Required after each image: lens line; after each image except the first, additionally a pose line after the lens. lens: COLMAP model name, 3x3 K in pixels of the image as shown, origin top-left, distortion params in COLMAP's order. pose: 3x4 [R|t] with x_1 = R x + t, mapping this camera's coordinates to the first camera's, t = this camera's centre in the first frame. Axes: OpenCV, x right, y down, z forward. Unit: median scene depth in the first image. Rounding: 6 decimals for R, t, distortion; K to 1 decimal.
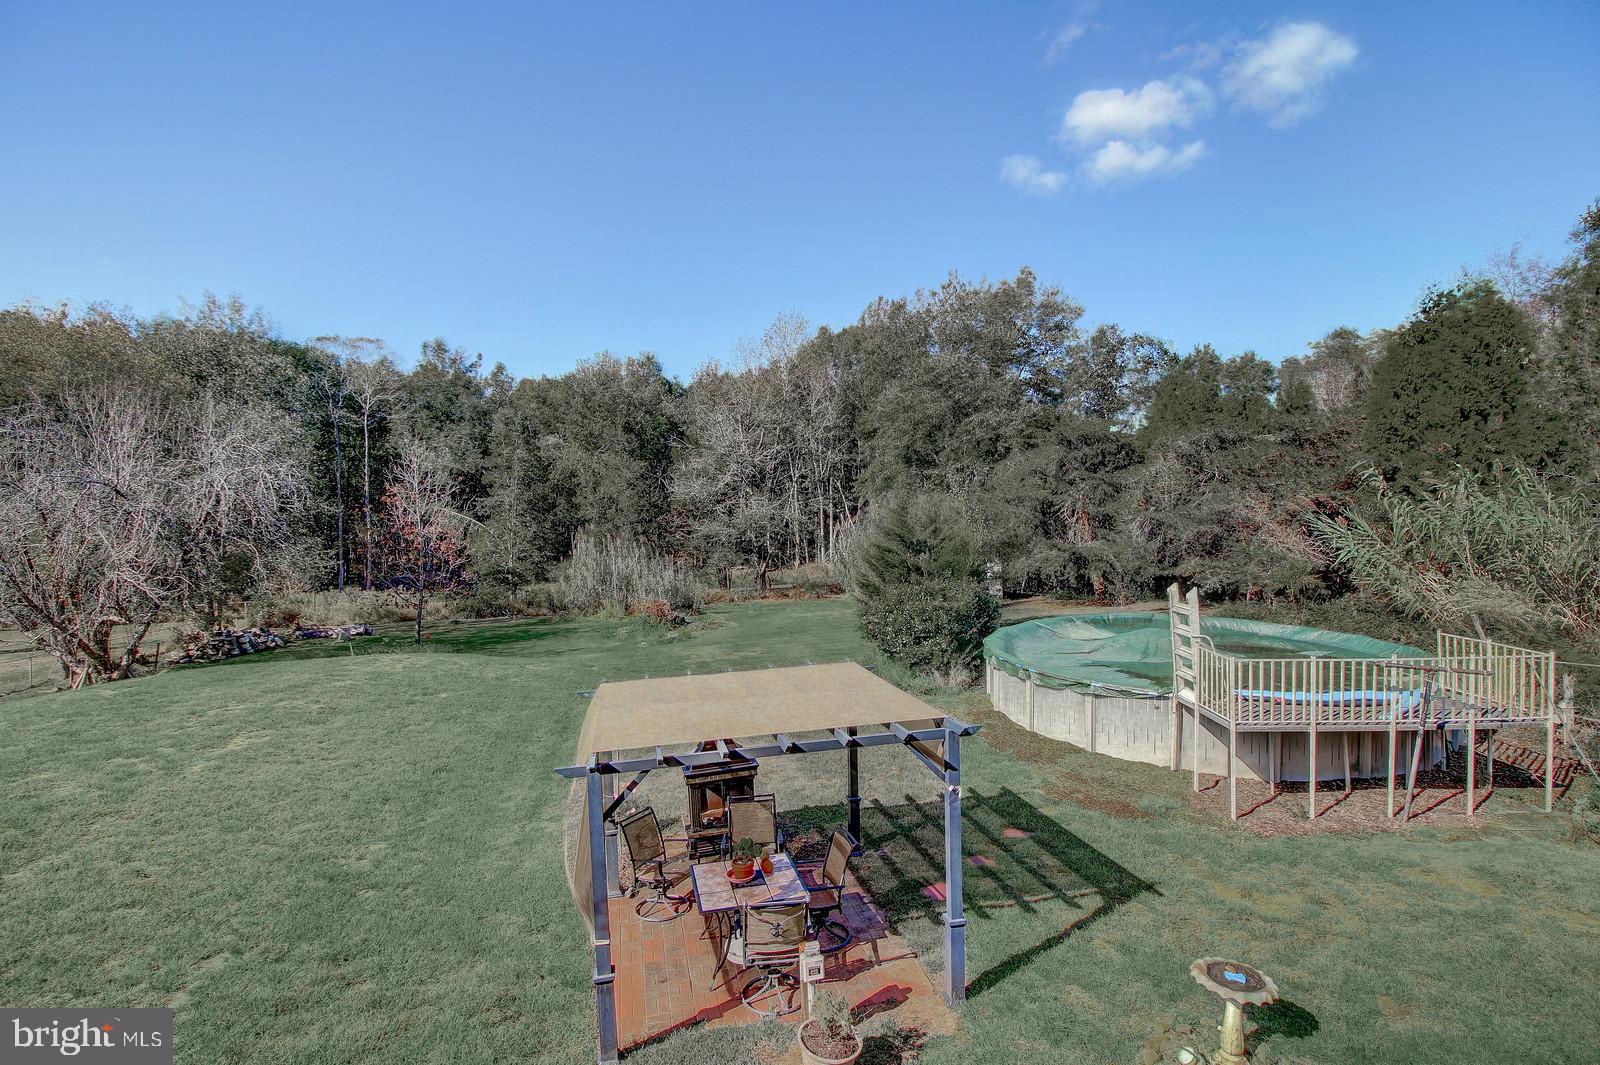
lens RADIAL K [[759.6, 0, 792.6], [0, 759.6, 528.2], [0, 0, 1]] dist [-0.039327, -0.000544]
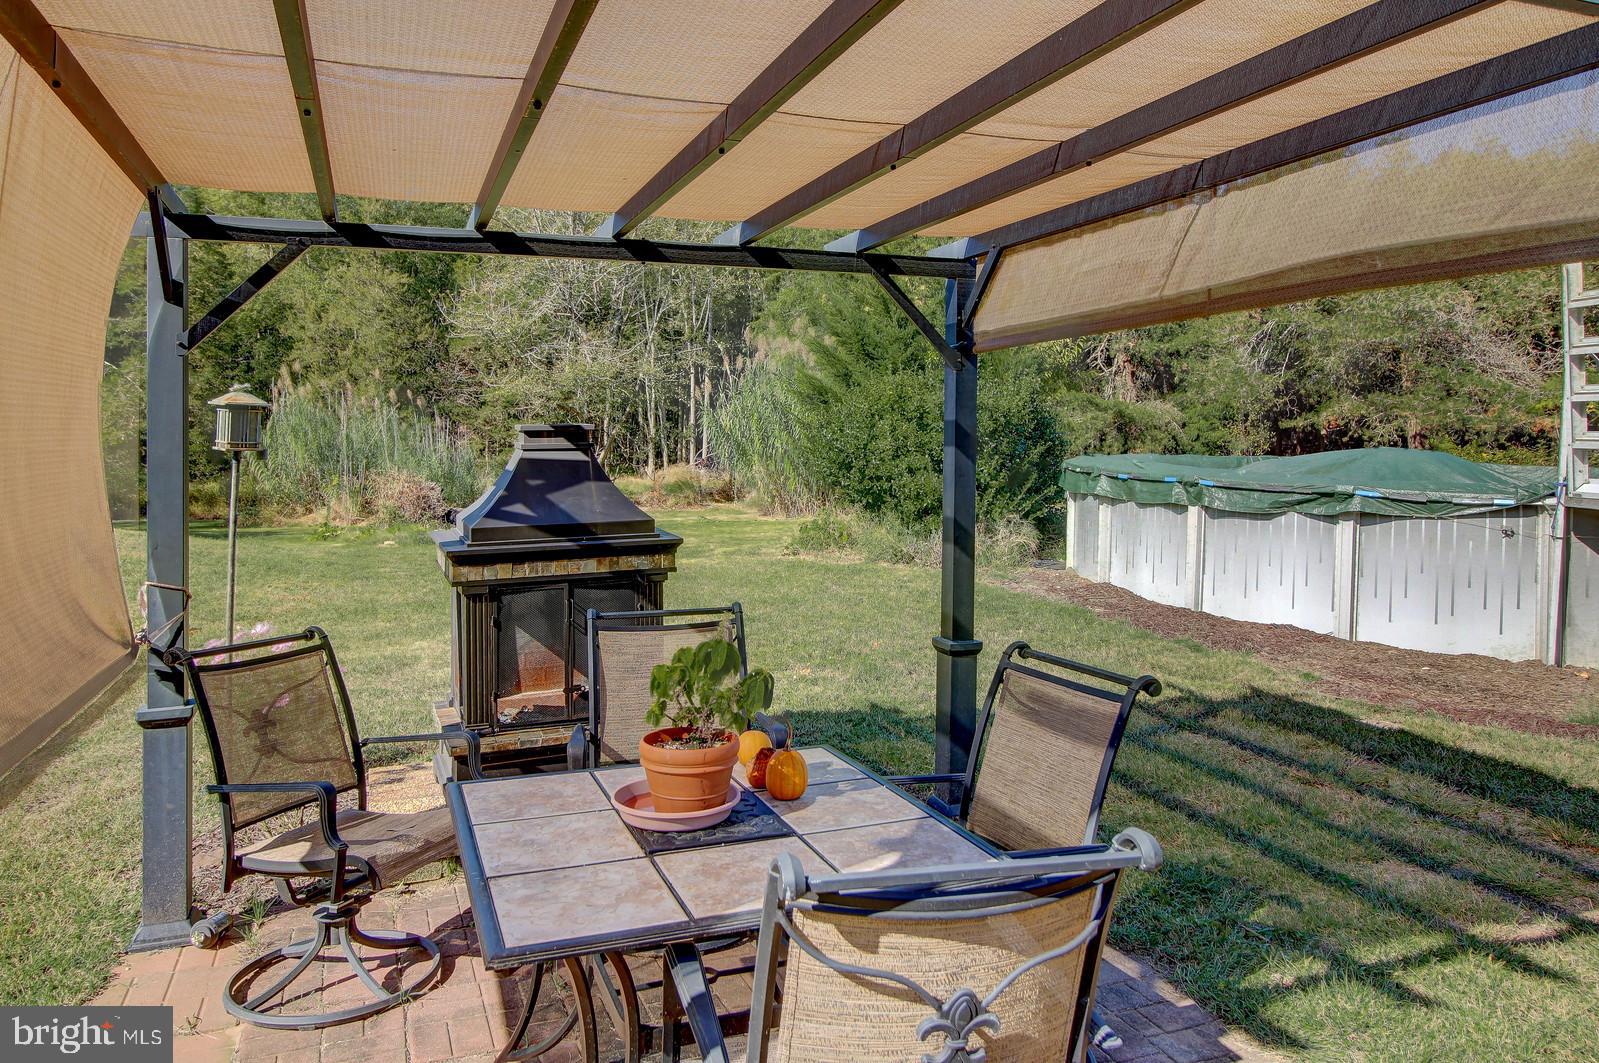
lens RADIAL K [[1151.3, 0, 791.5], [0, 1151.3, 415.8], [0, 0, 1]] dist [-0.009649, 0.002996]
pose [[0.991049, 0.032332, 0.129523, -0.052820], [-0.030440, 0.999399, -0.016562, 0.221467], [-0.129980, 0.012471, 0.991438, 0.411965]]
